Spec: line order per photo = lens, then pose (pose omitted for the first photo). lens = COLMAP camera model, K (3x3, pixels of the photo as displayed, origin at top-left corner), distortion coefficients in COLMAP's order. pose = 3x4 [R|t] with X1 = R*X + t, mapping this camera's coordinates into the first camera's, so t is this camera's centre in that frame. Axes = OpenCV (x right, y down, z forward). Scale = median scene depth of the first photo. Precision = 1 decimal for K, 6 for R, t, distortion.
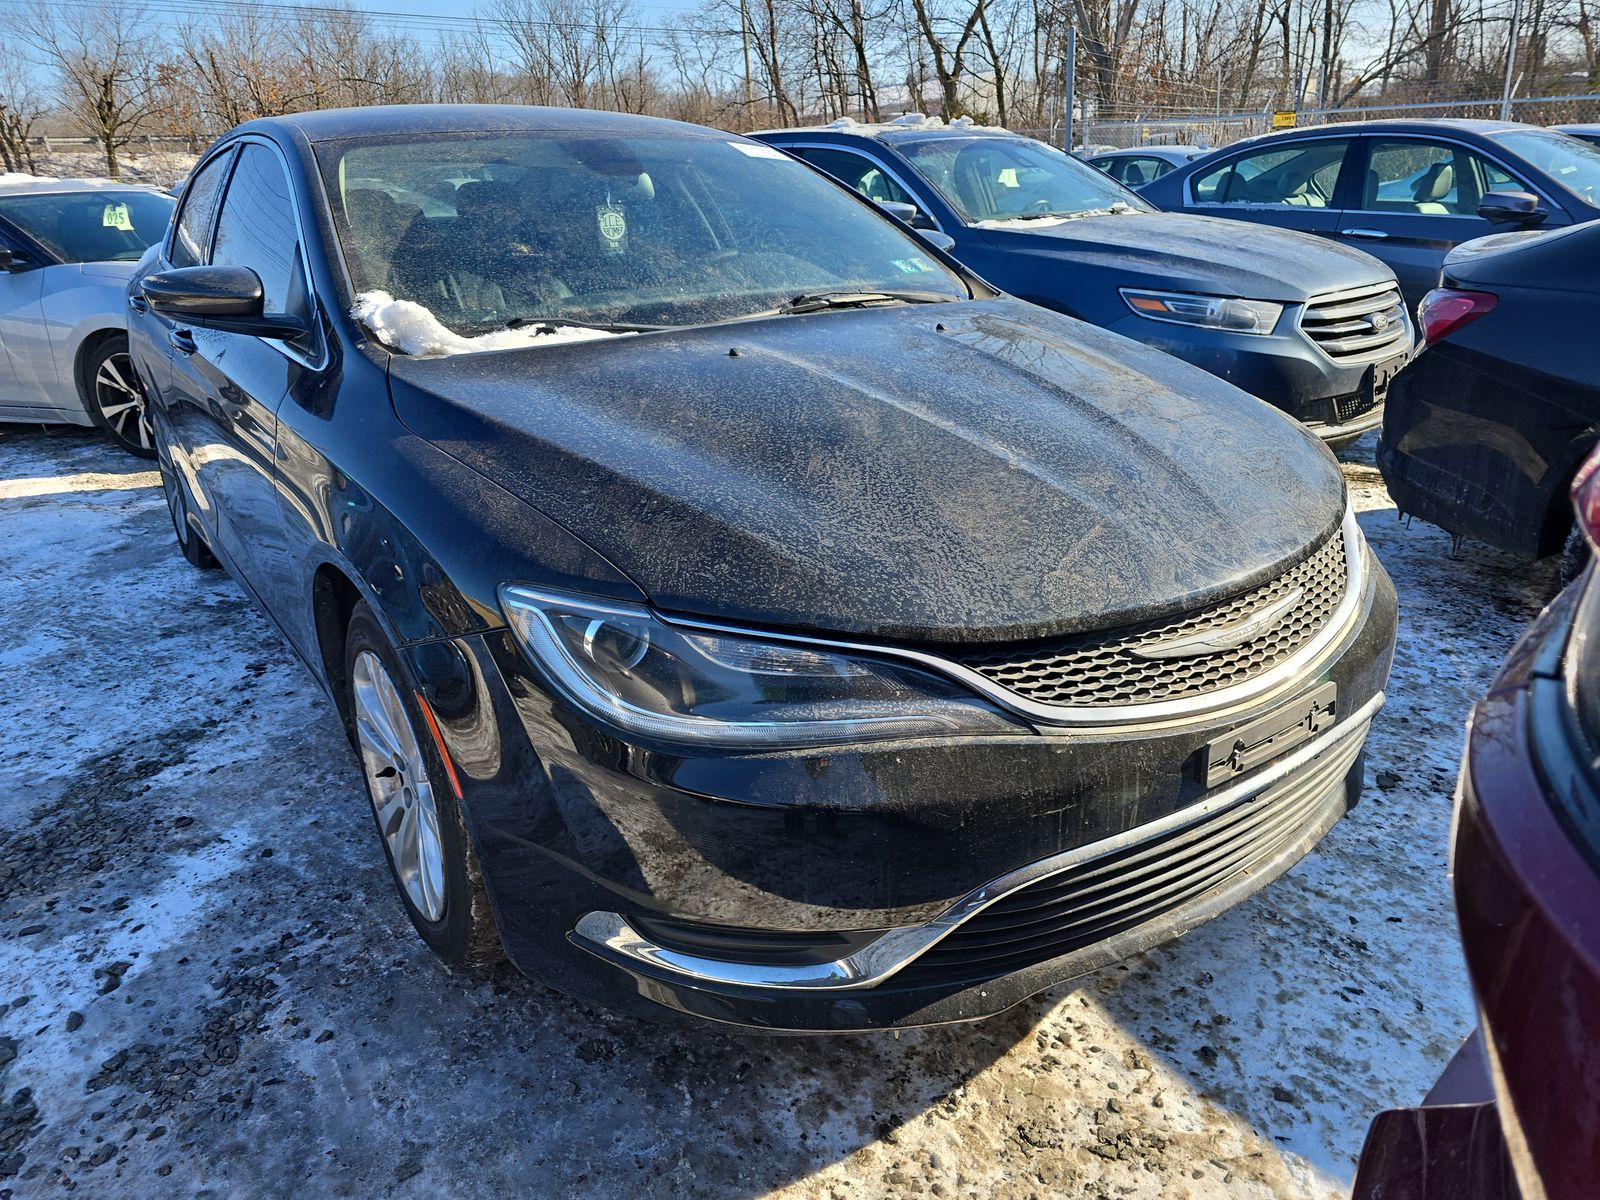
lens RADIAL K [[1084.2, 0, 763.2], [0, 1084.2, 581.7], [0, 0, 1]] dist [0.056625, -0.049447]
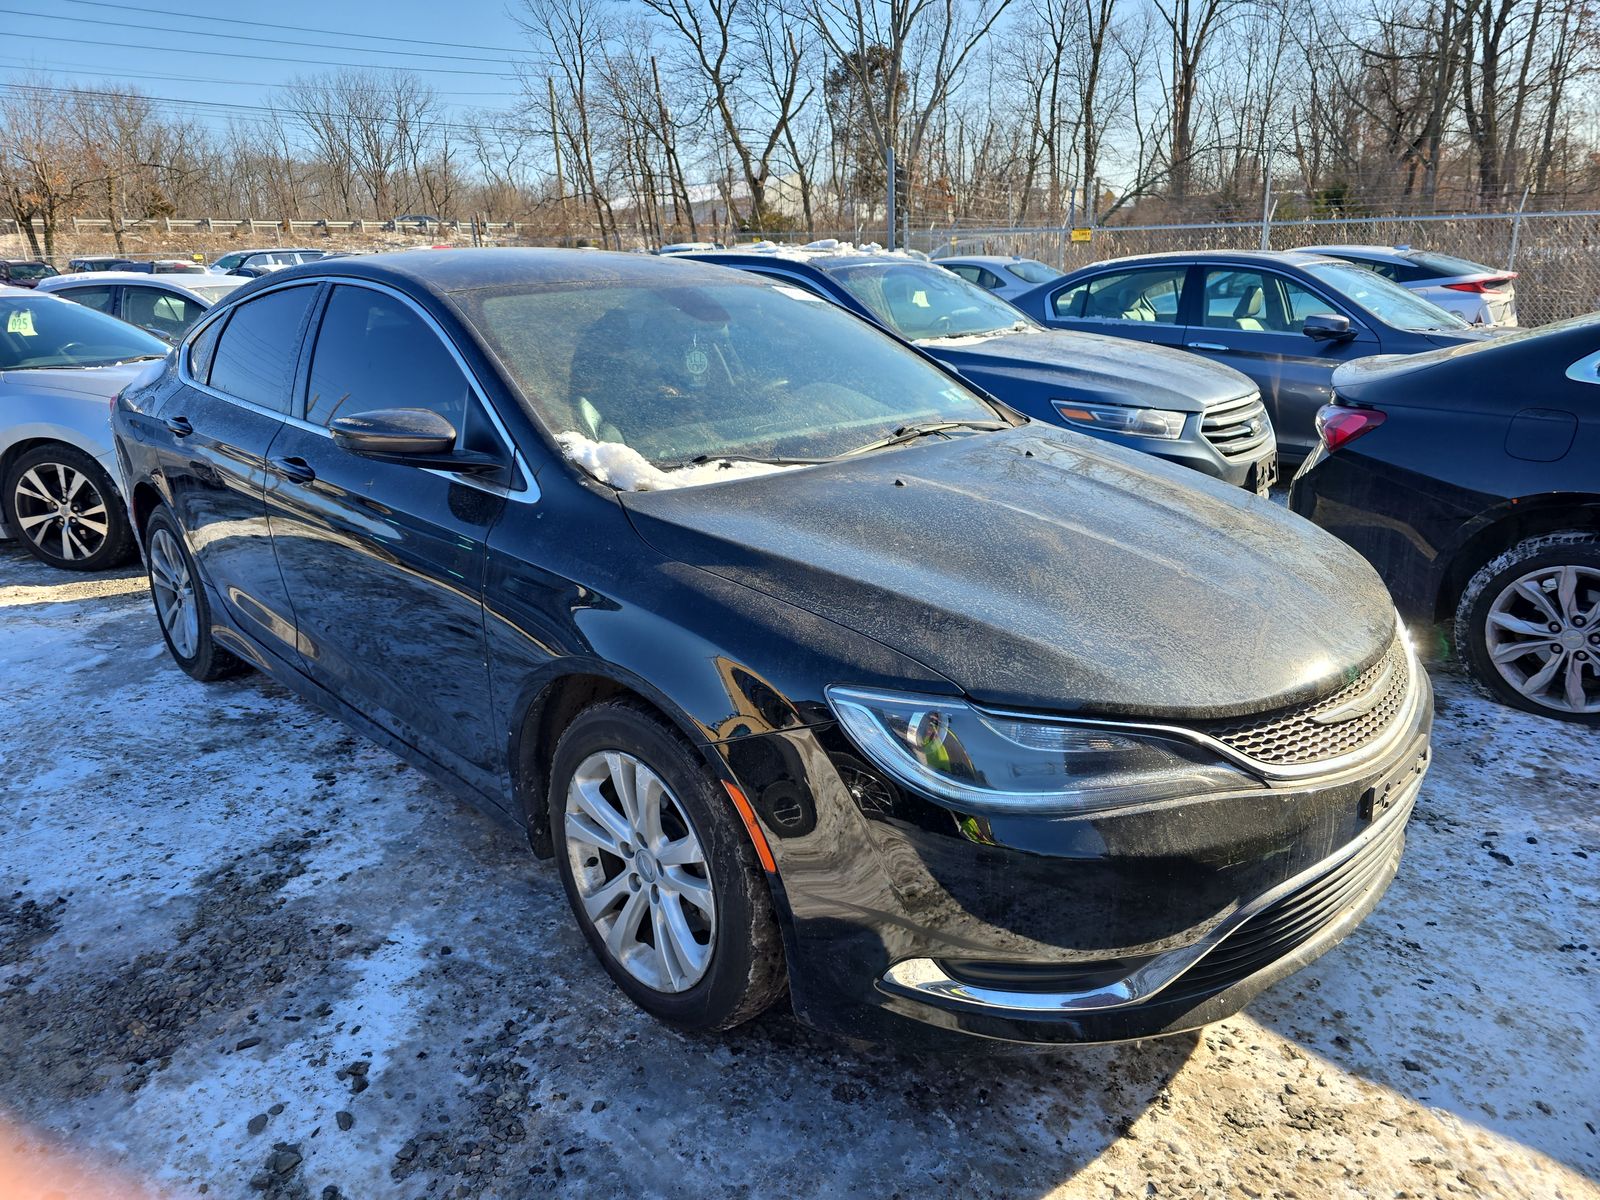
lens RADIAL K [[1084.2, 0, 734.3], [0, 1084.2, 579.2], [0, 0, 1]] dist [0.056625, -0.049447]
pose [[0.986680, -0.031796, 0.159533, -0.384147], [0.043412, 0.996612, -0.069863, -0.028103], [-0.156771, 0.075858, 0.984717, -0.131894]]
